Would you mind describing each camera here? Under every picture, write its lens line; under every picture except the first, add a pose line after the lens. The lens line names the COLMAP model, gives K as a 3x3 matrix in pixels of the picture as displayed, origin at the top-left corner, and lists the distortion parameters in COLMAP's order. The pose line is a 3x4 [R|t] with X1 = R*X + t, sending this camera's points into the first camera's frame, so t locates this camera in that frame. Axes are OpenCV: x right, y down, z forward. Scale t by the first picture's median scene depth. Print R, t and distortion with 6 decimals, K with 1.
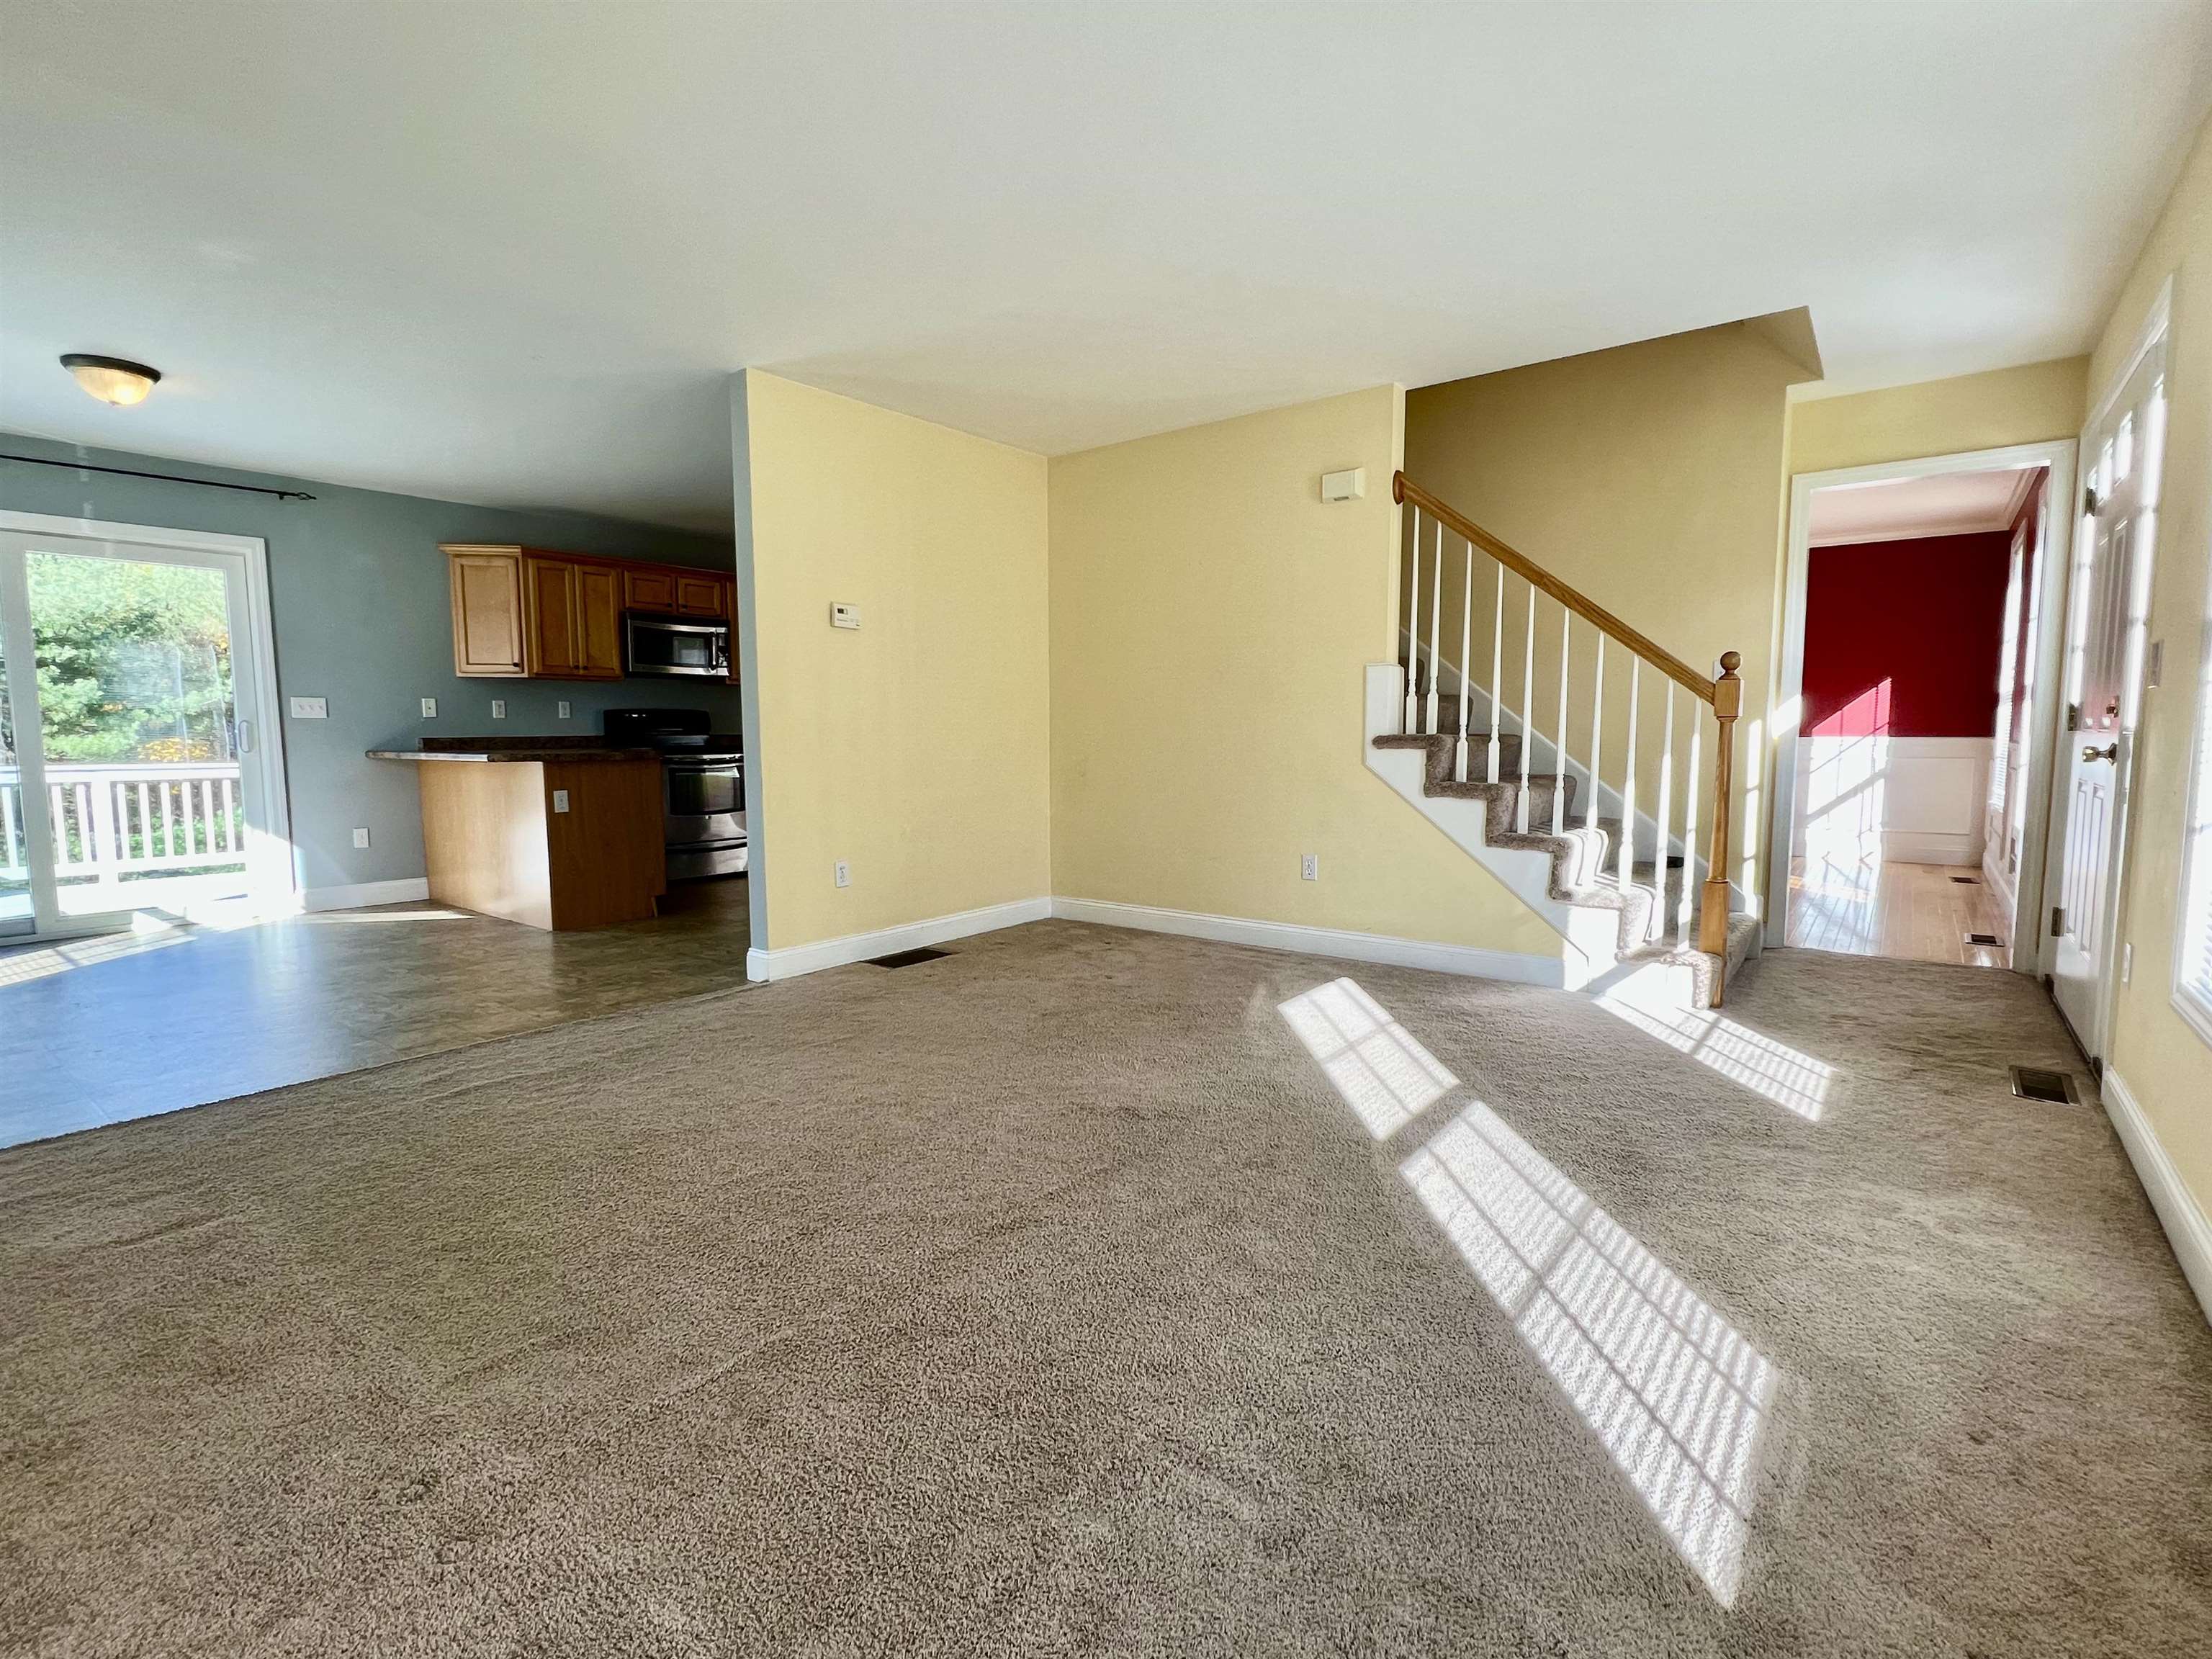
lens RADIAL K [[1030.9, 0, 1094.7], [0, 1030.9, 825.5], [0, 0, 1]] dist [-0.000186, -0.000052]
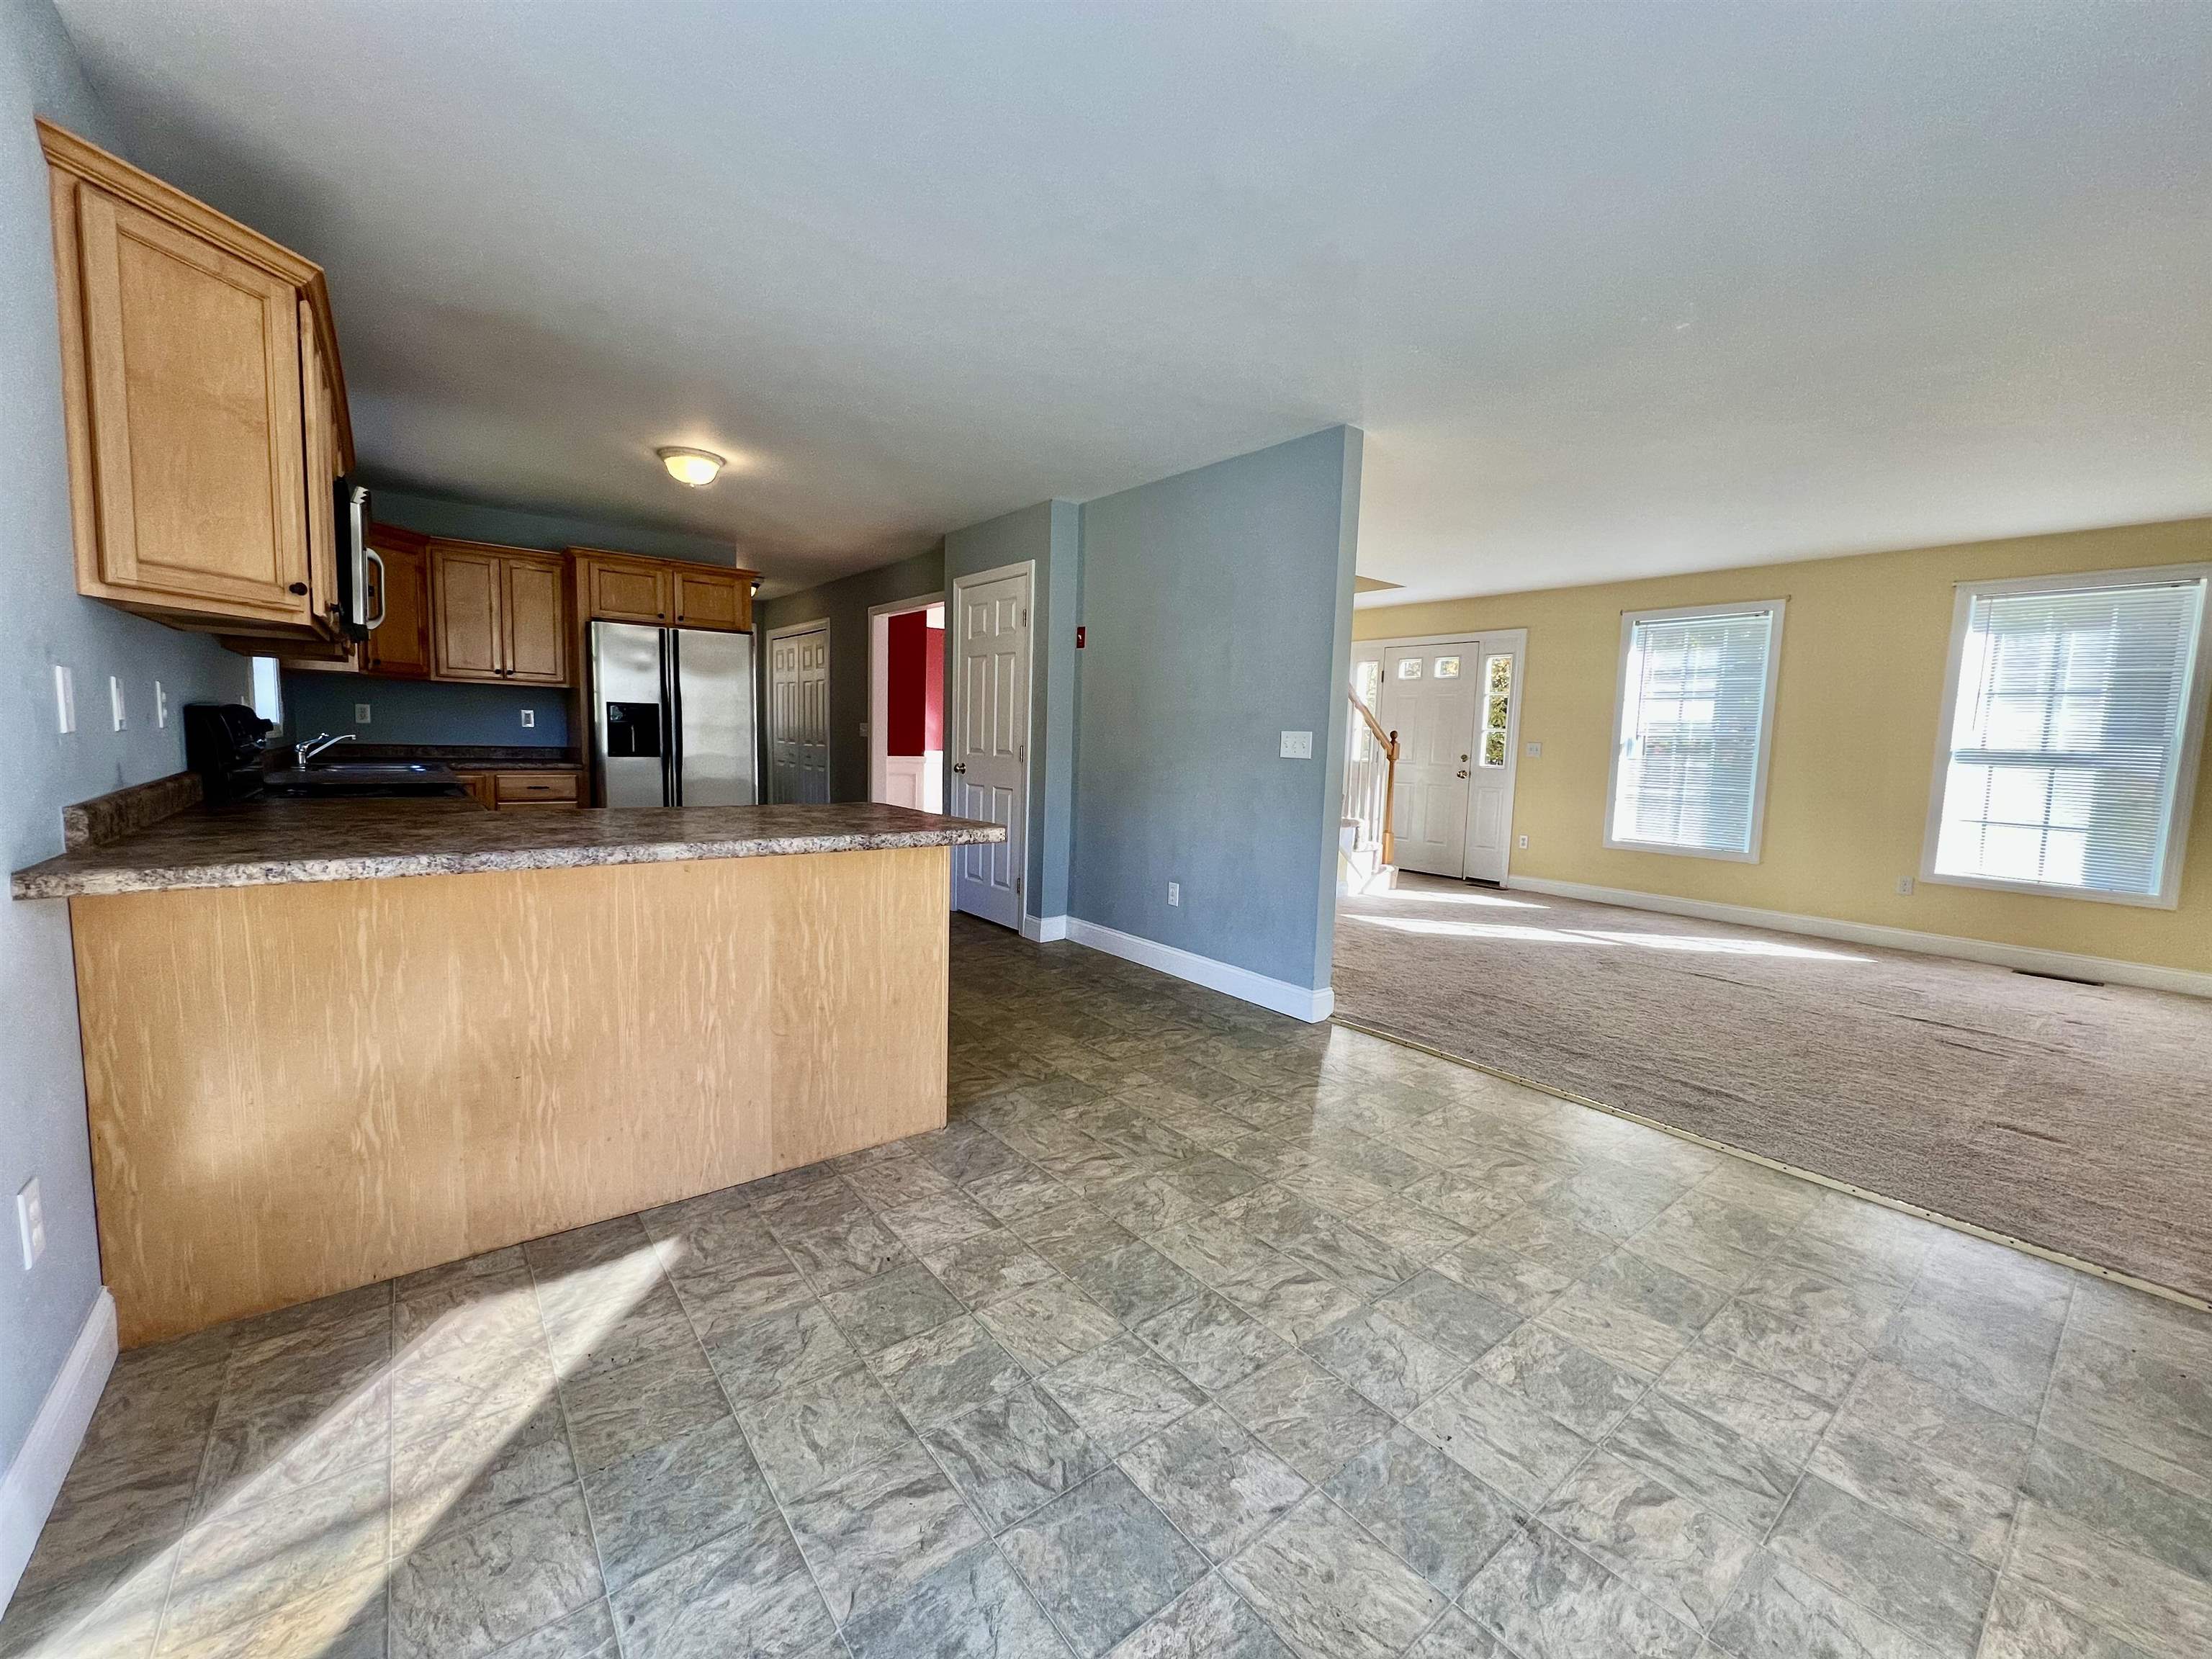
lens RADIAL K [[882.2, 0, 1102.4], [0, 882.2, 823.5], [0, 0, 1]] dist [0.000114, -0.000411]
pose [[0.236083, -0.082931, 0.968188, -0.975499], [0.058427, 0.995760, 0.071046, -0.096385], [-0.969975, 0.039796, 0.239928, 0.796693]]
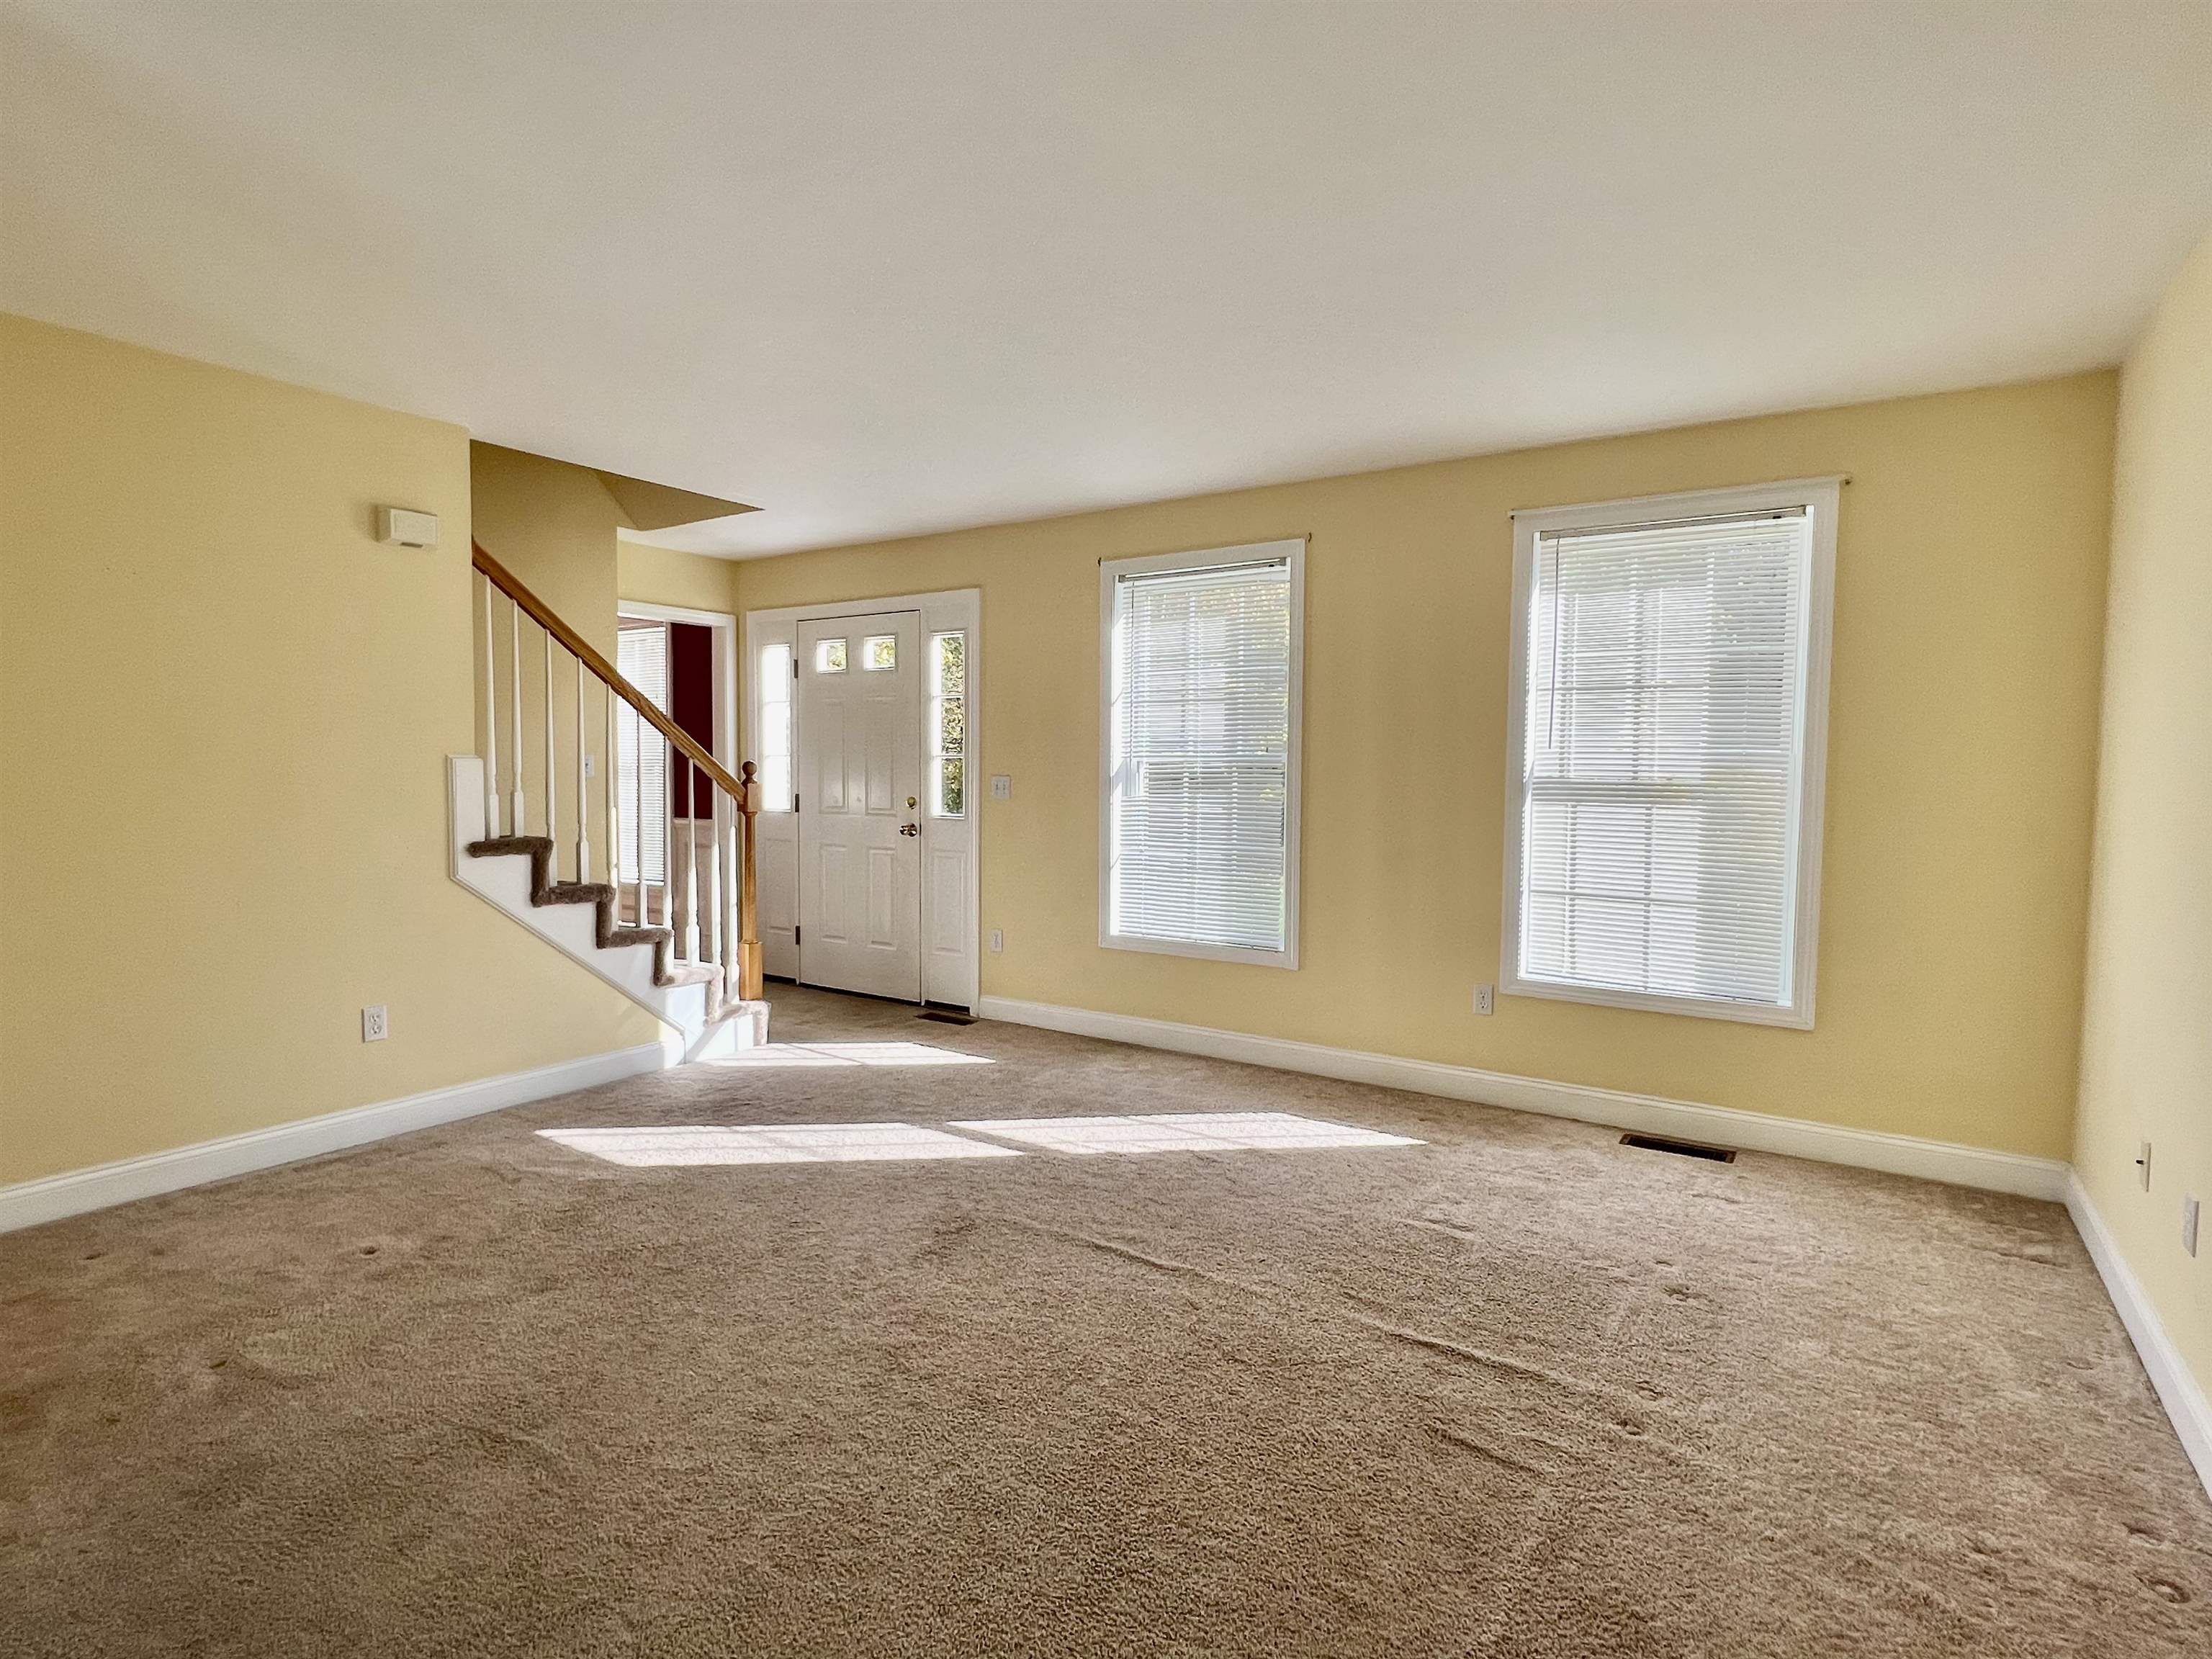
lens RADIAL K [[1117.0, 0, 1106.0], [0, 1117.0, 829.5], [0, 0, 1]] dist [0.001758, 0.000071]
pose [[-0.079101, -0.051661, 0.995527, -0.542891], [0.084754, 0.994692, 0.058352, -0.087640], [-0.993257, 0.088990, -0.074303, 0.460062]]
